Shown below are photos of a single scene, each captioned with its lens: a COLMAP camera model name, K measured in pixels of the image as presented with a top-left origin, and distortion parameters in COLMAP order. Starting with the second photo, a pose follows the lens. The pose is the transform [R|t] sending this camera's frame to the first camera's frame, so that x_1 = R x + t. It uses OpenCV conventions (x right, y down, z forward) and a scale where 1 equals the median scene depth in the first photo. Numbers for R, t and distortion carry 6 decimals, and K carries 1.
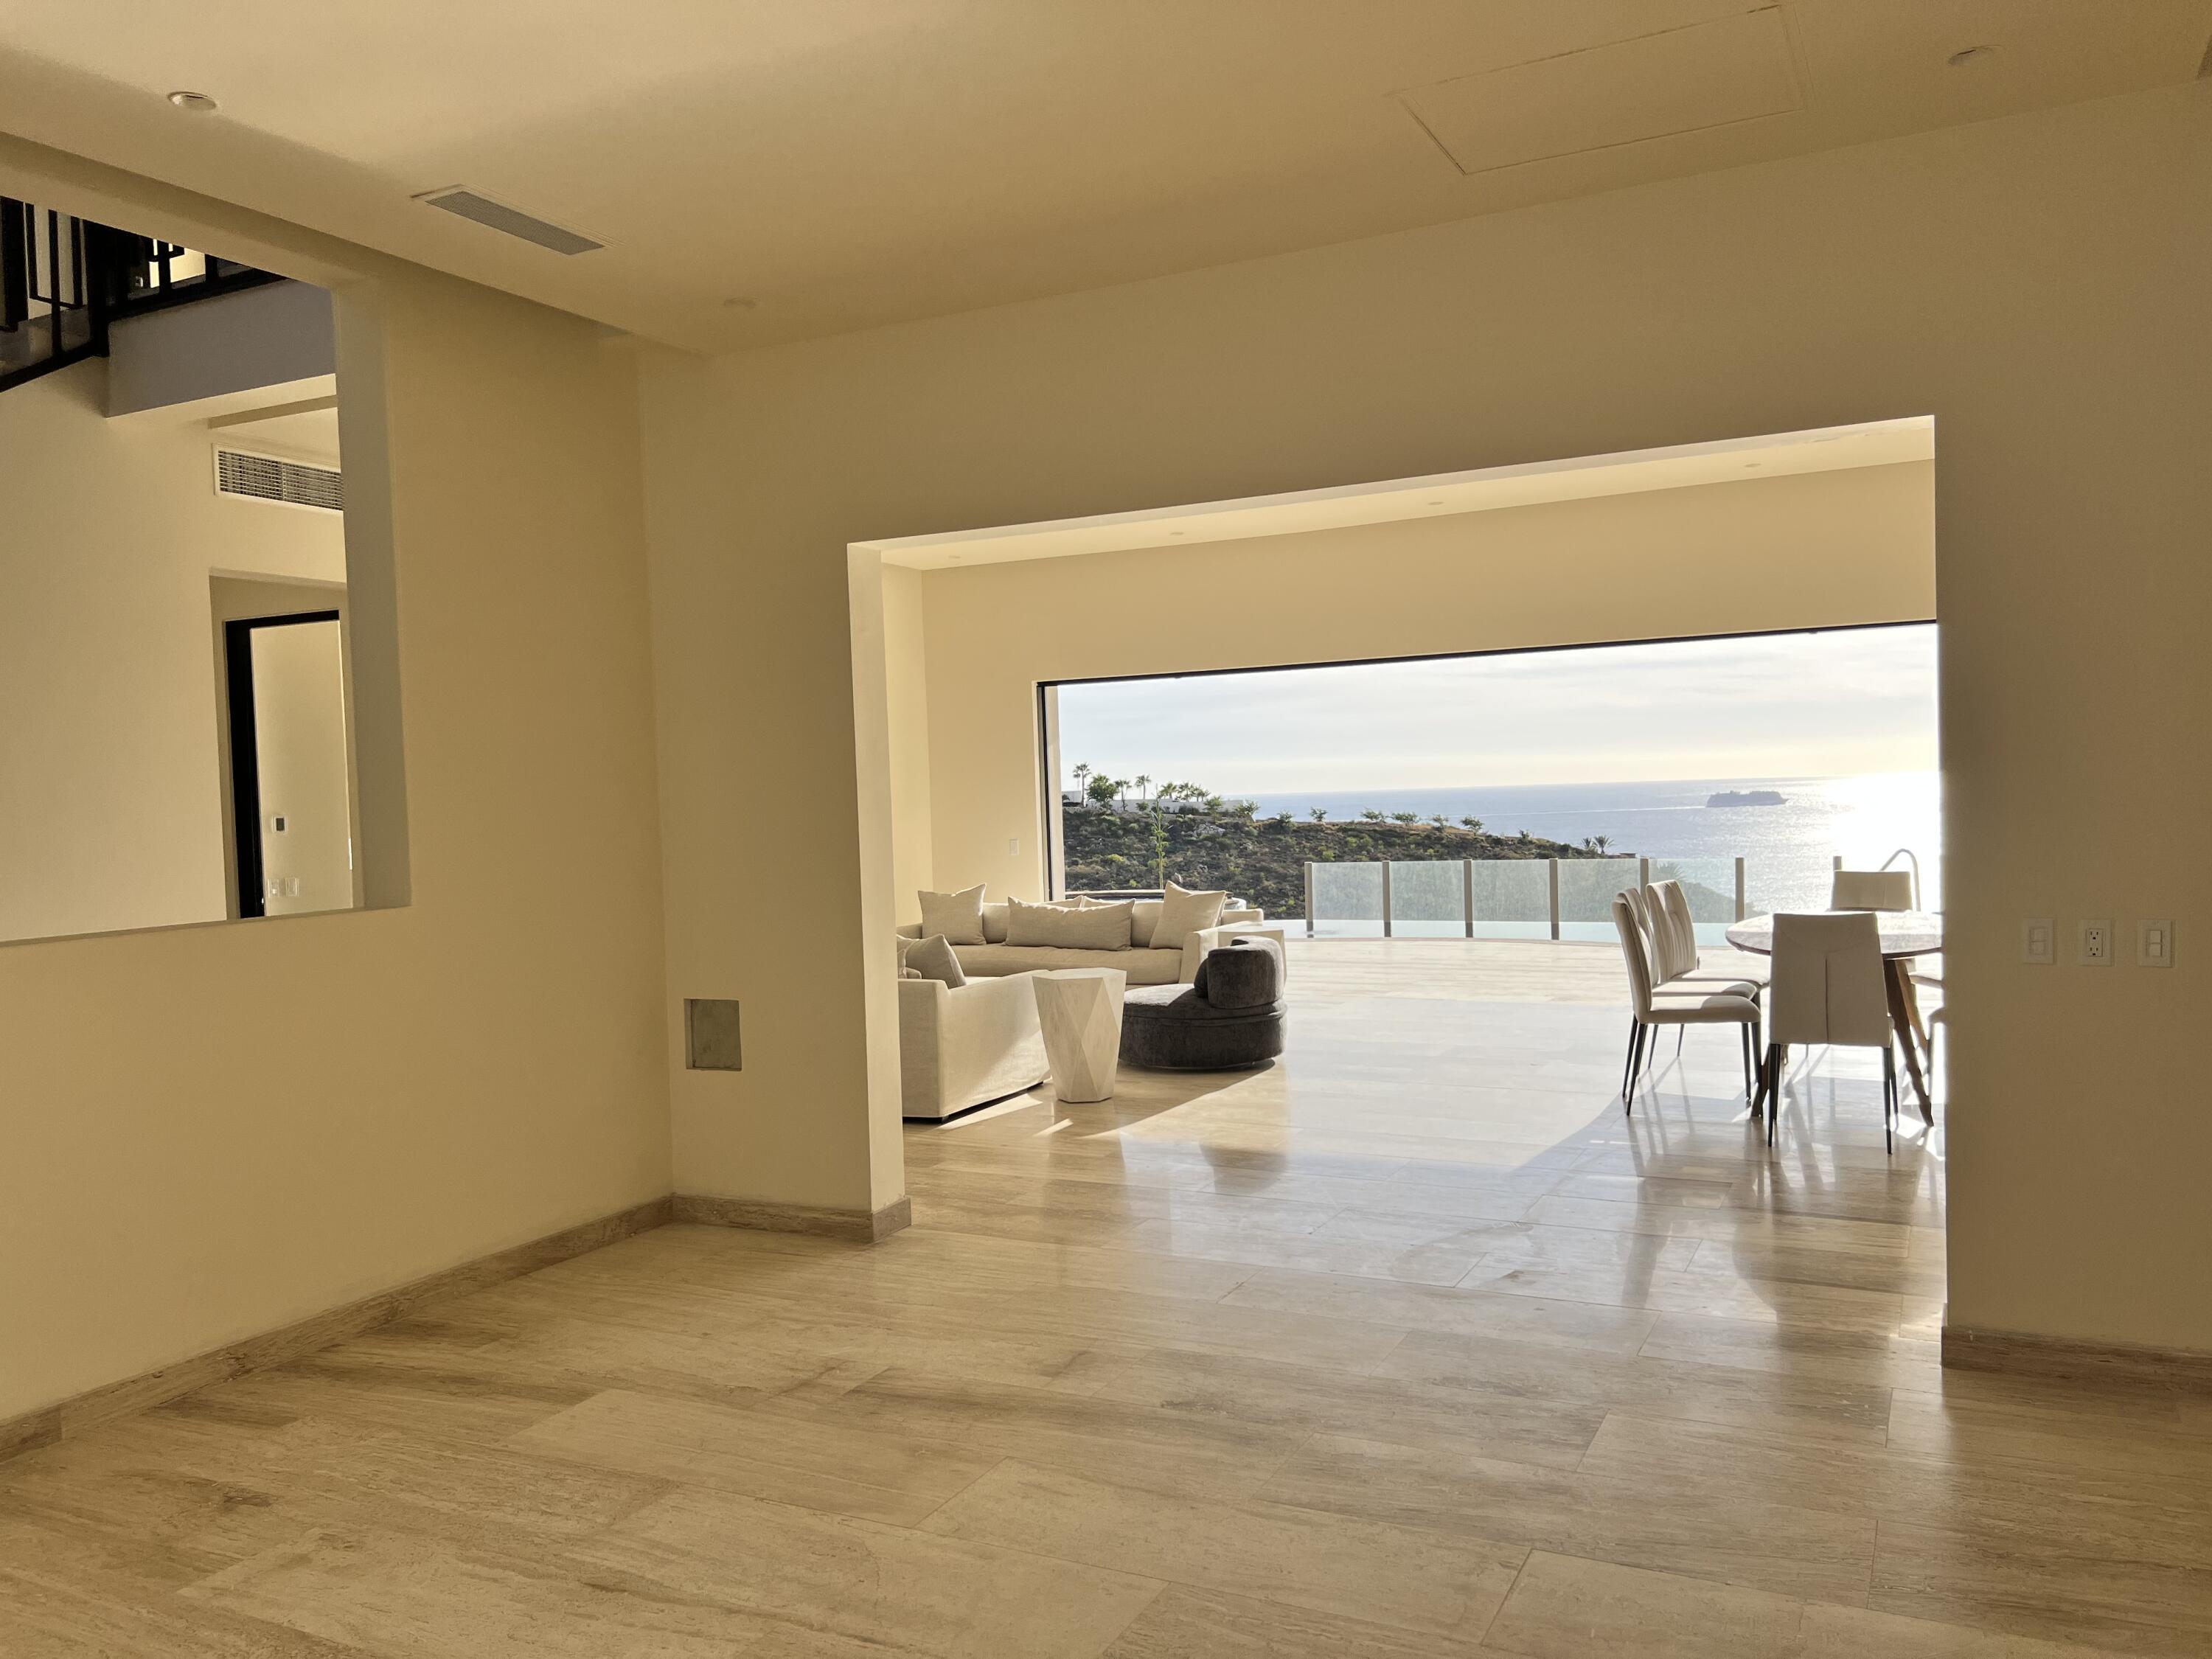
lens RADIAL K [[1683.8, 0, 1070.7], [0, 1683.8, 817.5], [0, 0, 1]] dist [0.081477, -0.079896]
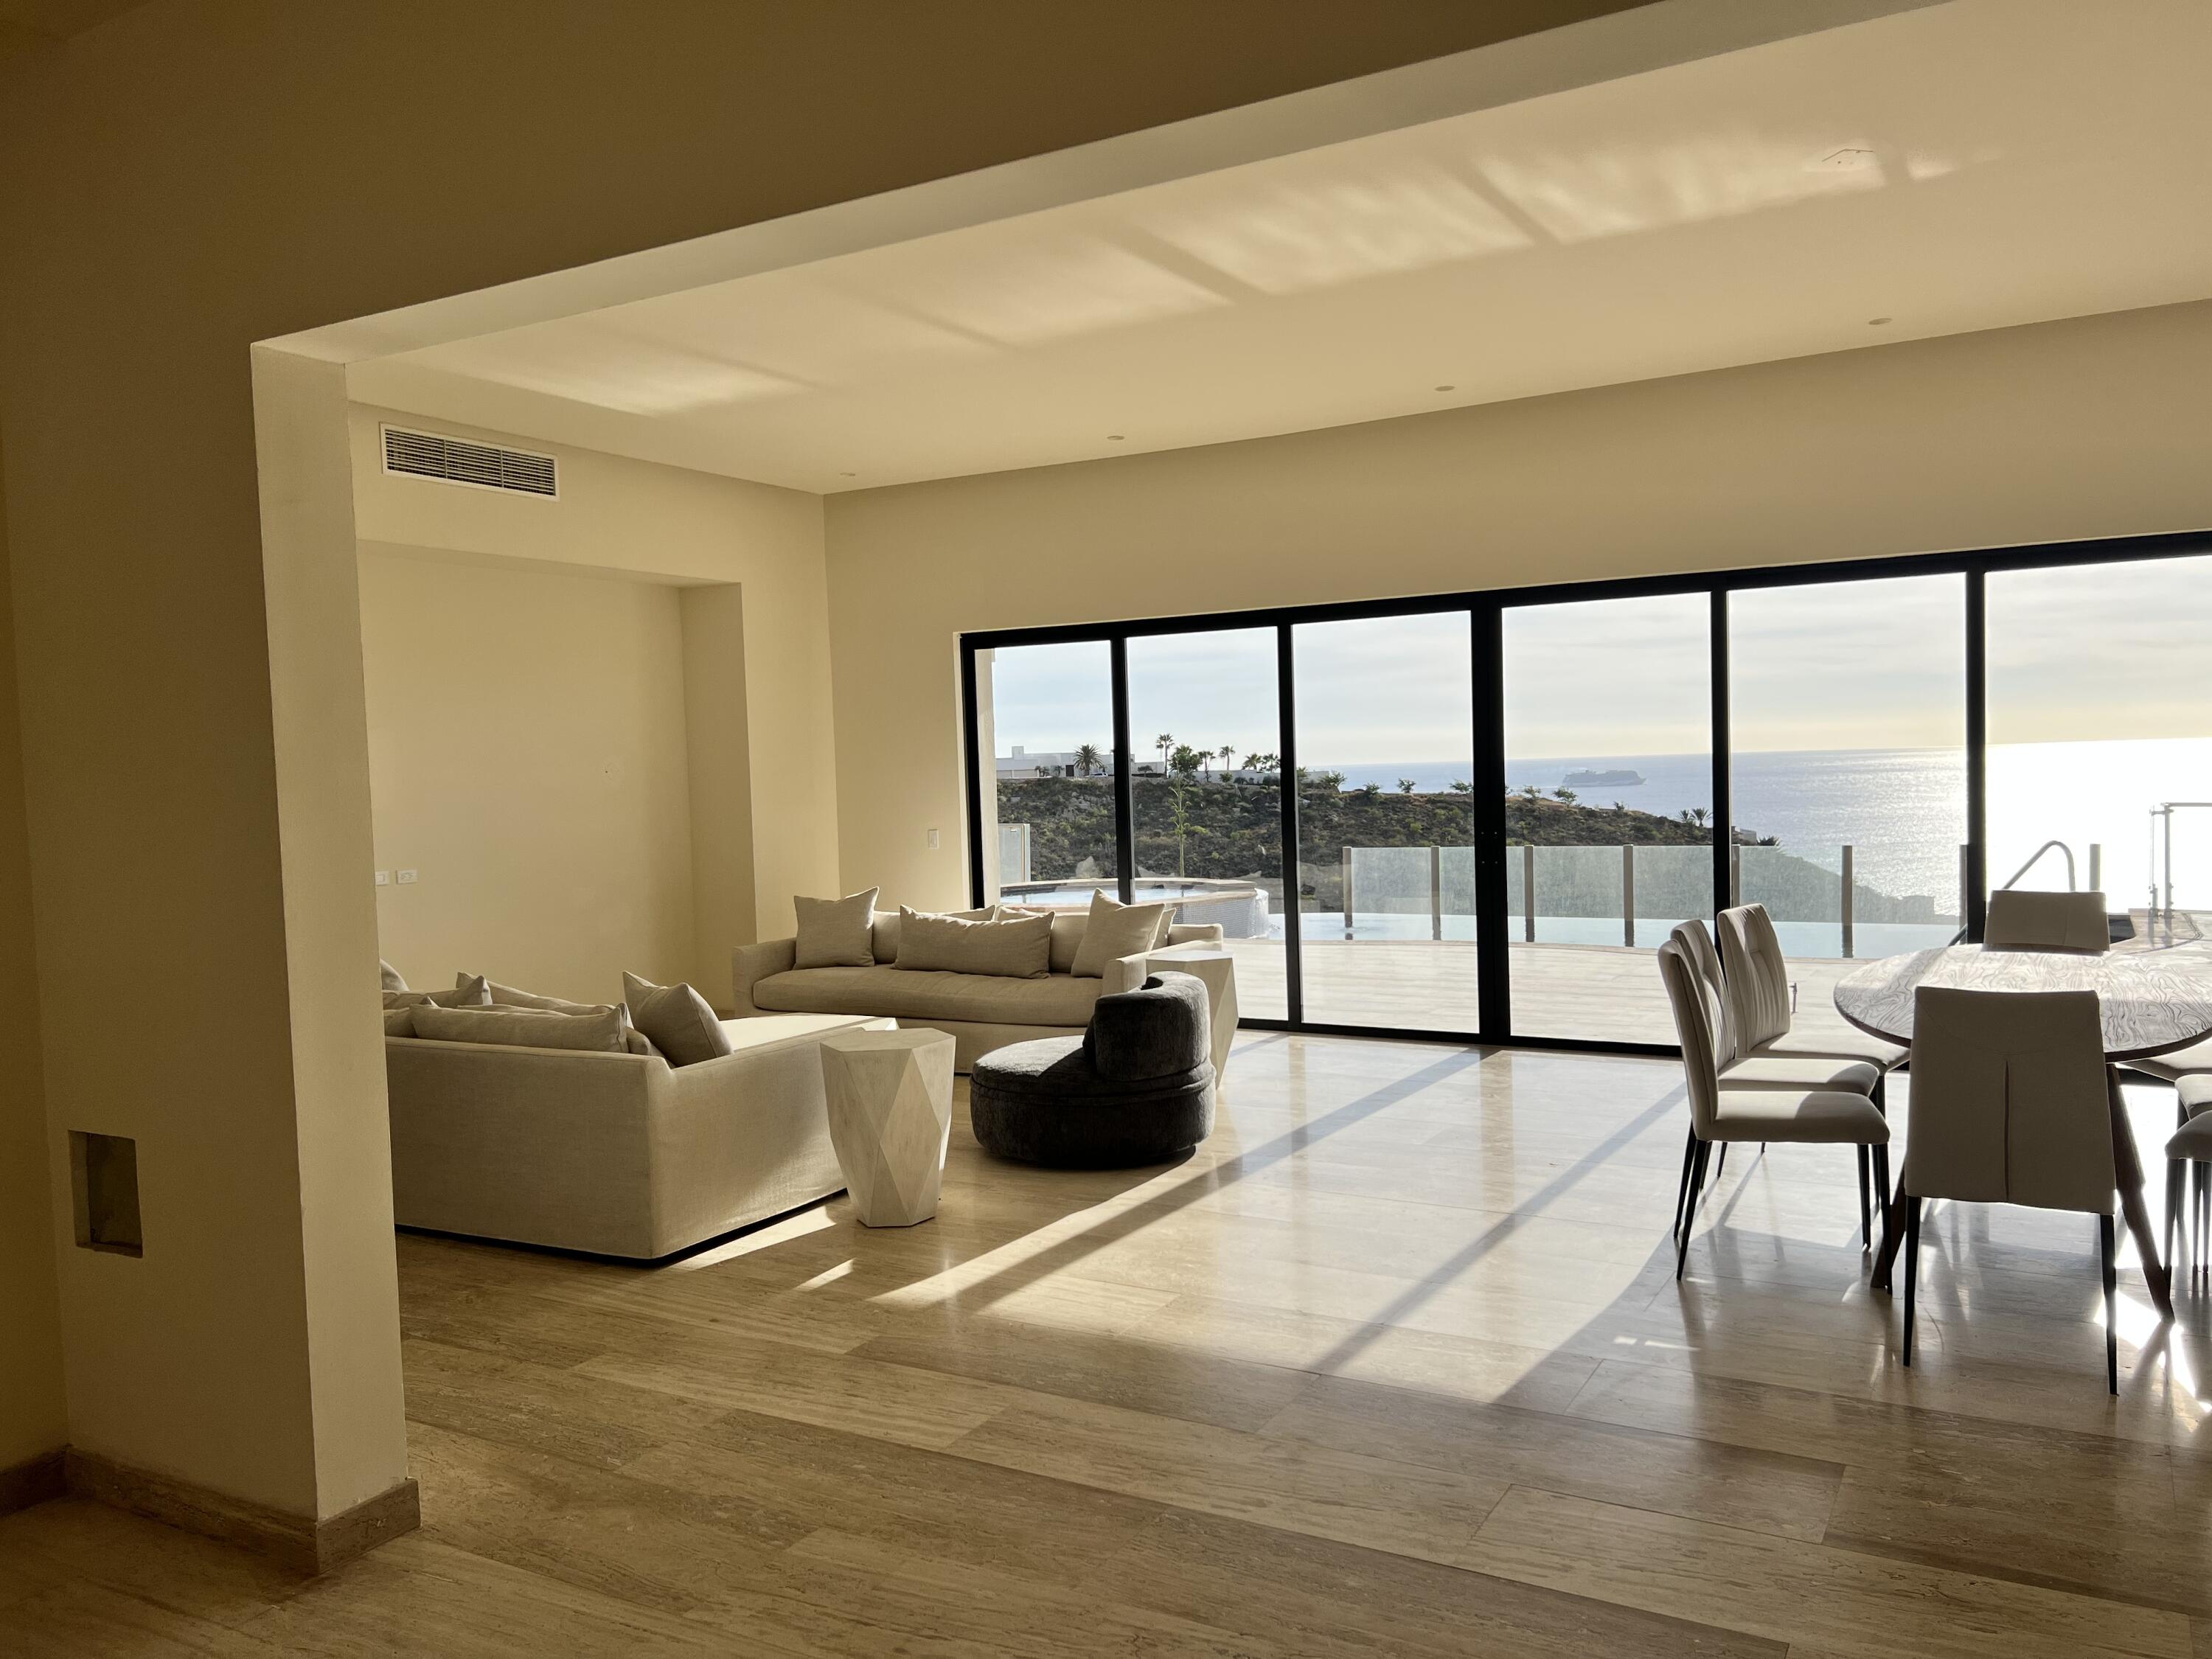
lens RADIAL K [[1683.8, 0, 1079.6], [0, 1683.8, 823.3], [0, 0, 1]] dist [0.081477, -0.079896]
pose [[0.998874, 0.003957, -0.047268, 0.043593], [-0.002956, 0.999770, 0.021227, -0.004246], [0.047341, -0.021063, 0.998657, 0.115399]]
